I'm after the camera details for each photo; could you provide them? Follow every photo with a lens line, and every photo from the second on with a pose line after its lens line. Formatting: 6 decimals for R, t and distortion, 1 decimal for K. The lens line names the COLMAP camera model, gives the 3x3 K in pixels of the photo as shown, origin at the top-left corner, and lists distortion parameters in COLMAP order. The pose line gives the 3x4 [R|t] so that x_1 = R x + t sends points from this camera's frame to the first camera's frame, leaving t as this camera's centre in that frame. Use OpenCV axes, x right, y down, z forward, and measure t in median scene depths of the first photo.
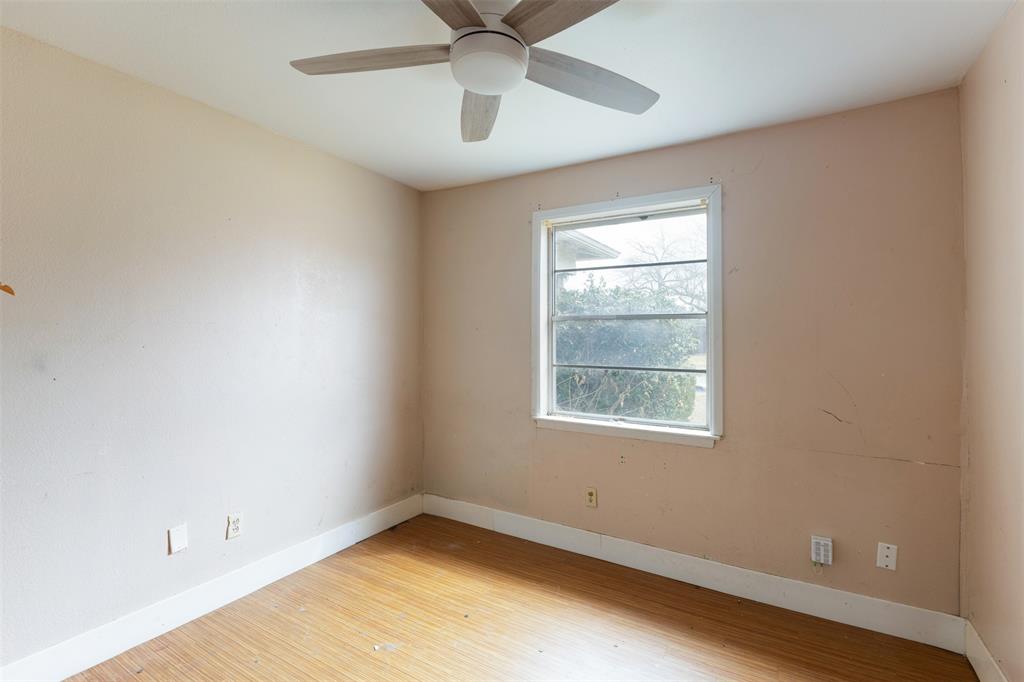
lens RADIAL K [[459.2, 0, 506.4], [0, 459.2, 338.8], [0, 0, 1]] dist [-0.002908, 0.001111]
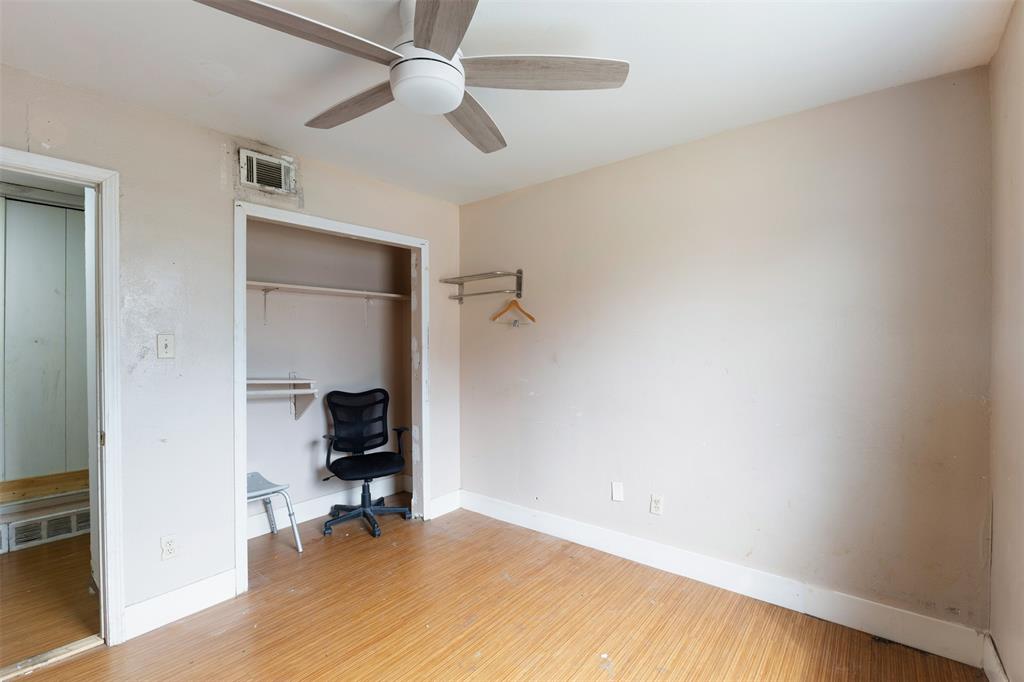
lens RADIAL K [[459.2, 0, 520.3], [0, 459.2, 355.7], [0, 0, 1]] dist [-0.002908, 0.001111]
pose [[-0.113415, 0.018627, -0.993373, 0.545890], [-0.001532, 0.999820, 0.018922, 0.006558], [0.993547, 0.003668, -0.113366, 0.715940]]
